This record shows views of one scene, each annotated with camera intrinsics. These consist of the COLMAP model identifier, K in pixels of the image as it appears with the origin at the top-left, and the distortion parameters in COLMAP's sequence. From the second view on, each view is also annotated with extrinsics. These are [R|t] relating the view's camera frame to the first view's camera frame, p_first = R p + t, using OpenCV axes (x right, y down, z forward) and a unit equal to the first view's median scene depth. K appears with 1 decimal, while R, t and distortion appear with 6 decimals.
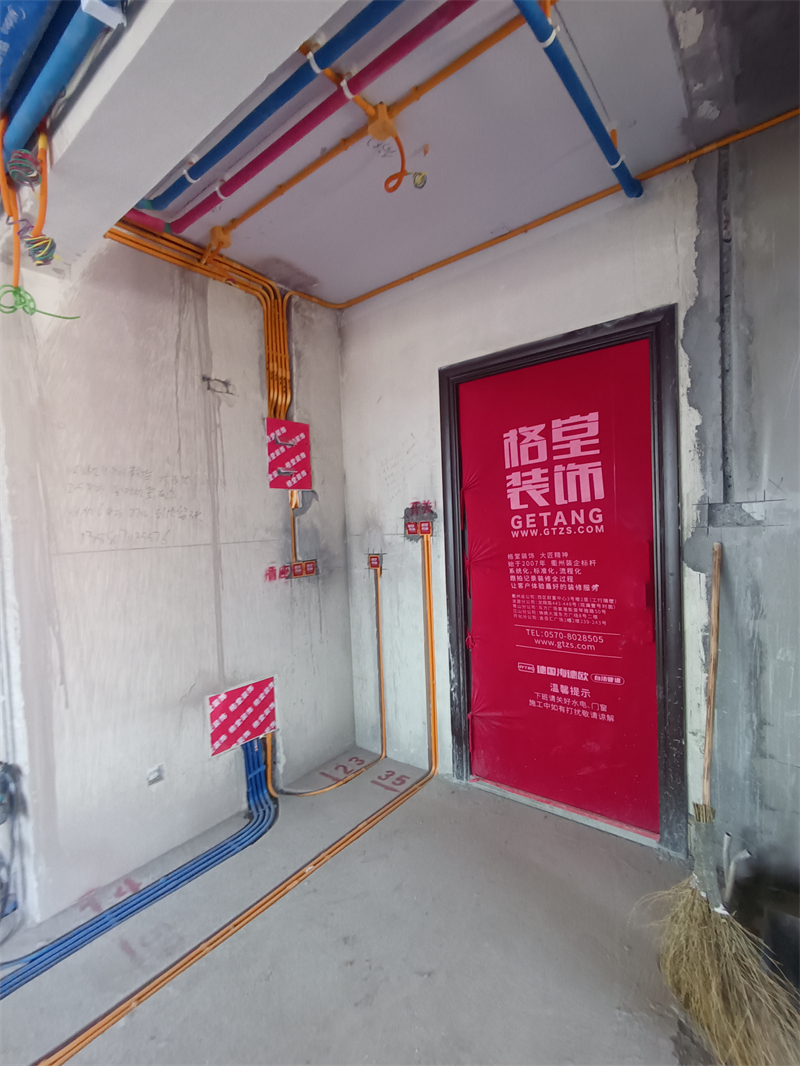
lens RADIAL K [[488.0, 0, 407.0], [0, 488.0, 537.2], [0, 0, 1]] dist [-0.002249, 0.000113]
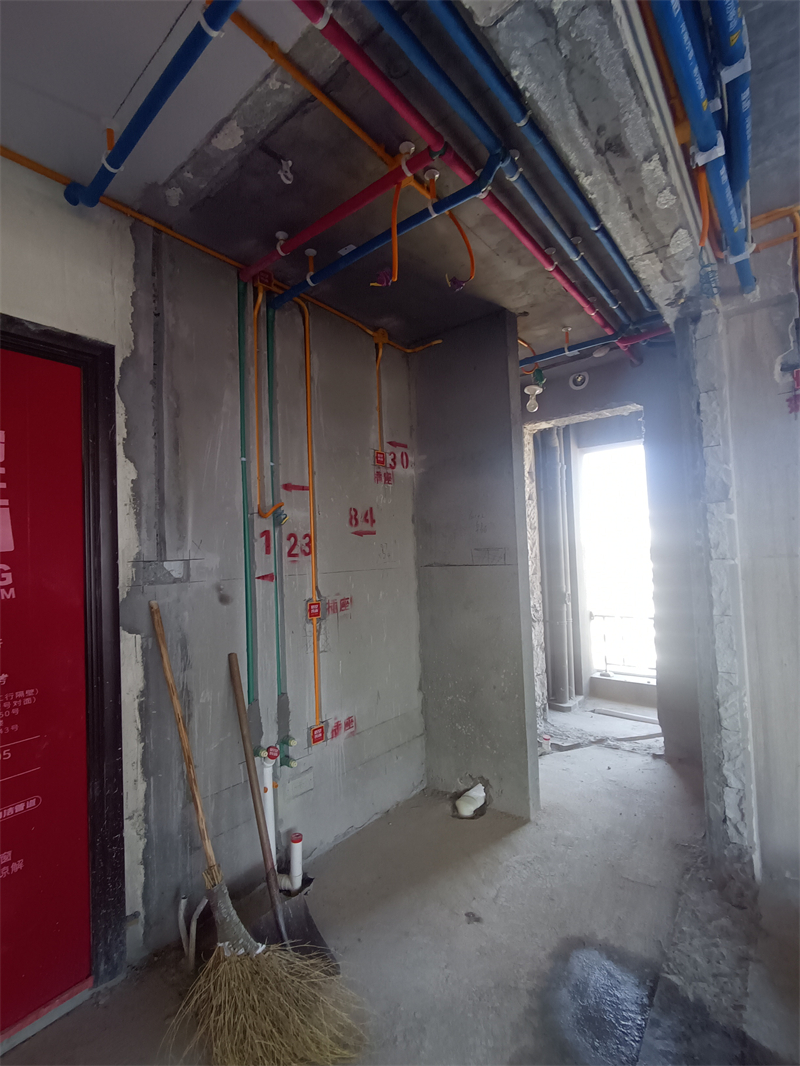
lens RADIAL K [[488.0, 0, 402.5], [0, 488.0, 538.2], [0, 0, 1]] dist [-0.002249, 0.000113]
pose [[0.026205, 0.075482, 0.996803, -0.304503], [0.066565, 0.994800, -0.077080, -0.004738], [-0.997438, 0.068372, 0.021045, 0.414253]]
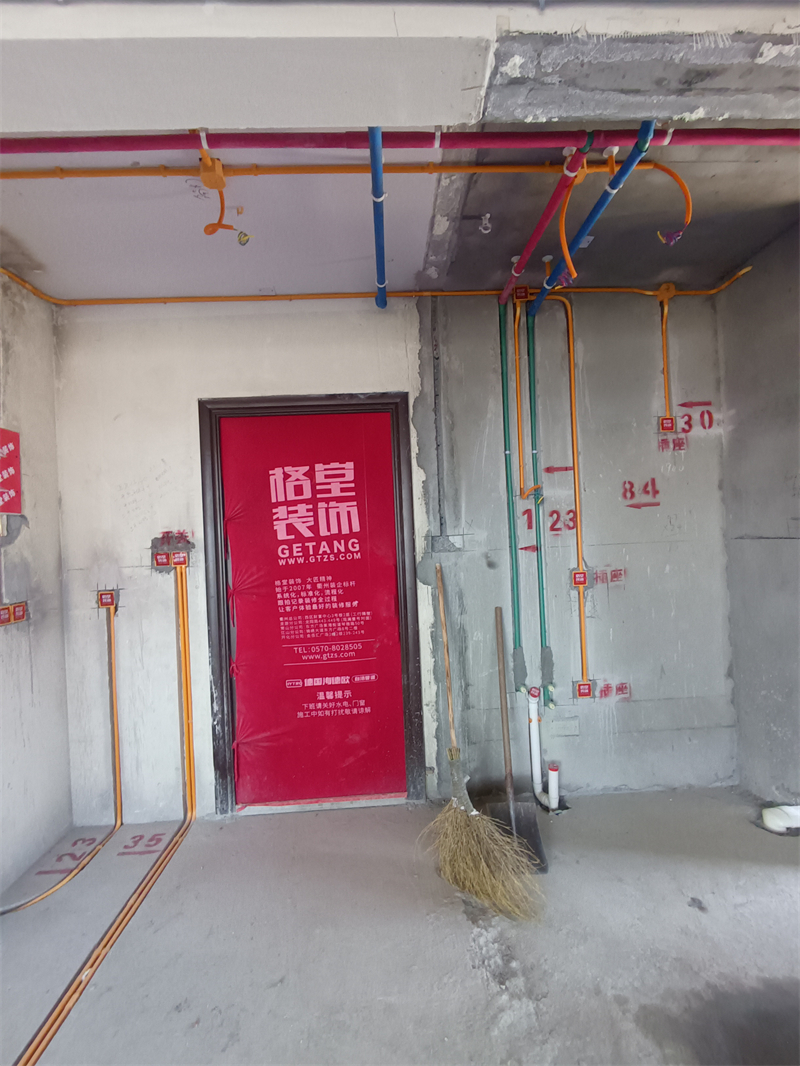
lens RADIAL K [[488.0, 0, 407.2], [0, 488.0, 536.8], [0, 0, 1]] dist [-0.002249, 0.000113]
pose [[0.759702, 0.009580, 0.650201, -0.317538], [0.033901, 0.997948, -0.054313, 0.006457], [-0.649387, 0.063304, 0.757819, -0.022773]]
